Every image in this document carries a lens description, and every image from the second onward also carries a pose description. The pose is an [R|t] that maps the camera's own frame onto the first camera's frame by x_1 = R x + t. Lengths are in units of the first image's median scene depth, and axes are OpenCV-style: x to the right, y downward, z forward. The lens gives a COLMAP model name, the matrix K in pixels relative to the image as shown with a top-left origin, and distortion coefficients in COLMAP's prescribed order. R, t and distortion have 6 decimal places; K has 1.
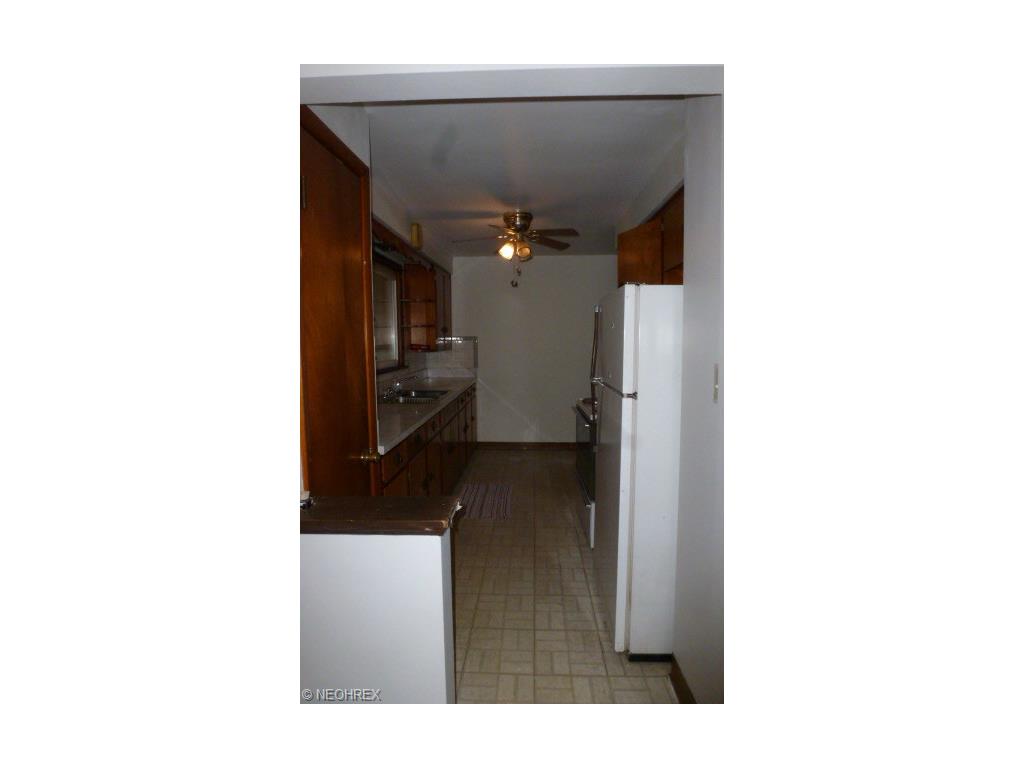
lens RADIAL K [[490.0, 0, 526.3], [0, 490.0, 385.8], [0, 0, 1]] dist [-0.003129, -0.000086]
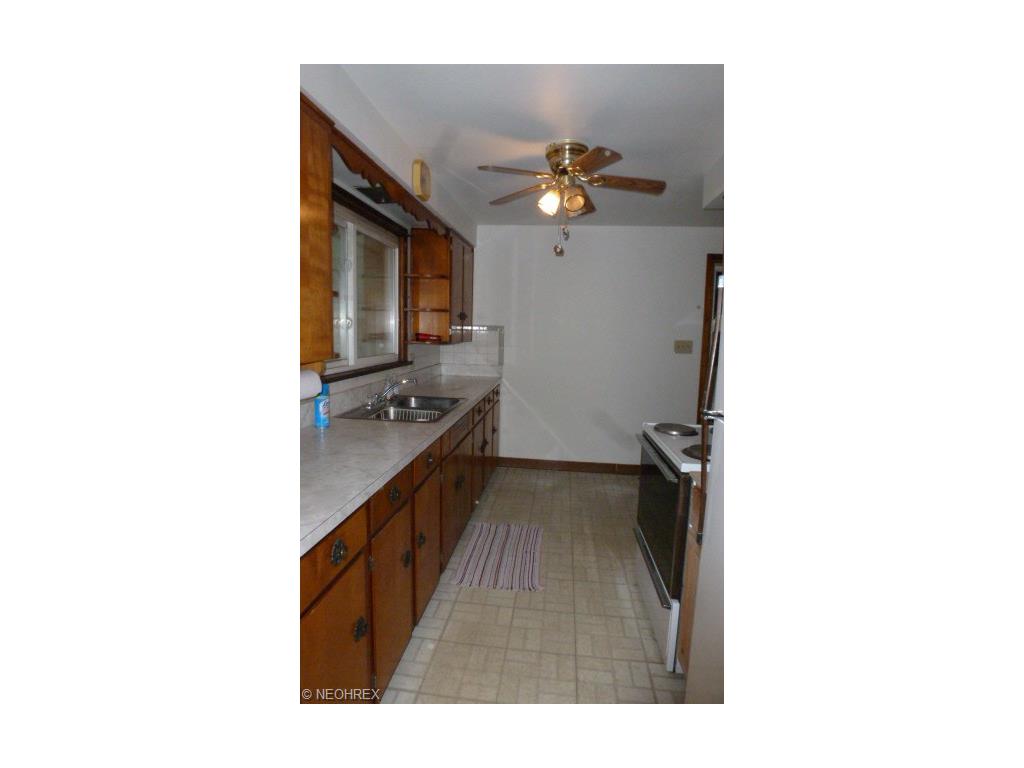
lens RADIAL K [[490.0, 0, 526.3], [0, 490.0, 385.8], [0, 0, 1]] dist [-0.003129, -0.000086]
pose [[0.997535, 0.040511, -0.057299, -0.017050], [-0.039384, 0.999010, 0.020665, -0.025643], [0.058080, -0.018358, 0.998143, 0.242871]]
